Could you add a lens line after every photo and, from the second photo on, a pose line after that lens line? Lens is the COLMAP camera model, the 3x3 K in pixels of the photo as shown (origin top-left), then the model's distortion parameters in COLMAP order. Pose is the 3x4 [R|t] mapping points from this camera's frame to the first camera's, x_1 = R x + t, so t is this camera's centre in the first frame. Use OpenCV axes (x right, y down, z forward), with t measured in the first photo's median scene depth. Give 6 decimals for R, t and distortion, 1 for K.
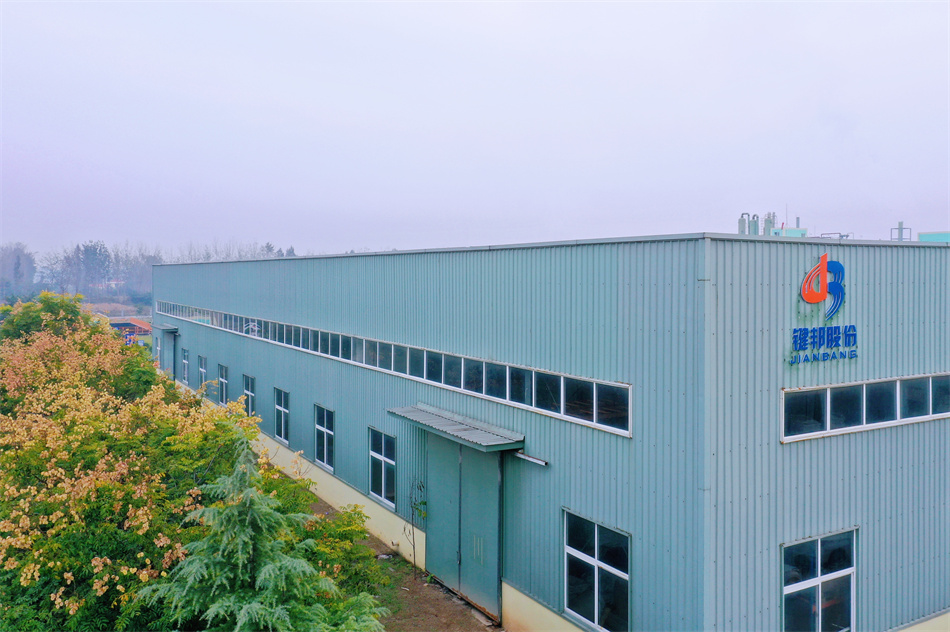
lens RADIAL K [[820.8, 0, 507.0], [0, 820.8, 285.4], [0, 0, 1]] dist [-0.008347, -0.006652]
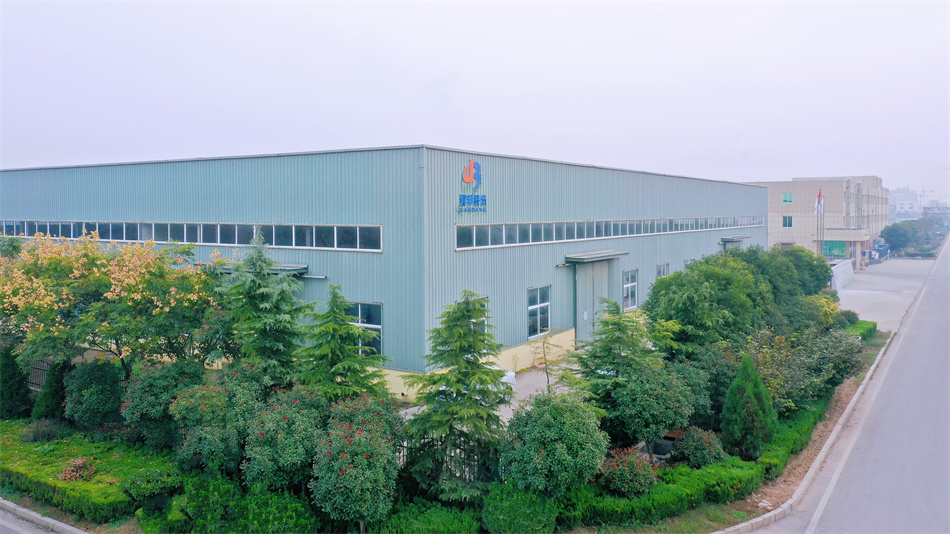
lens RADIAL K [[757.0, 0, 488.7], [0, 757.0, 228.6], [0, 0, 1]] dist [0.031636, 0.002416]
pose [[0.891805, -0.014808, 0.452177, -0.417554], [0.011148, 0.999880, 0.010758, 0.112803], [-0.452282, -0.004553, 0.891863, -0.674398]]
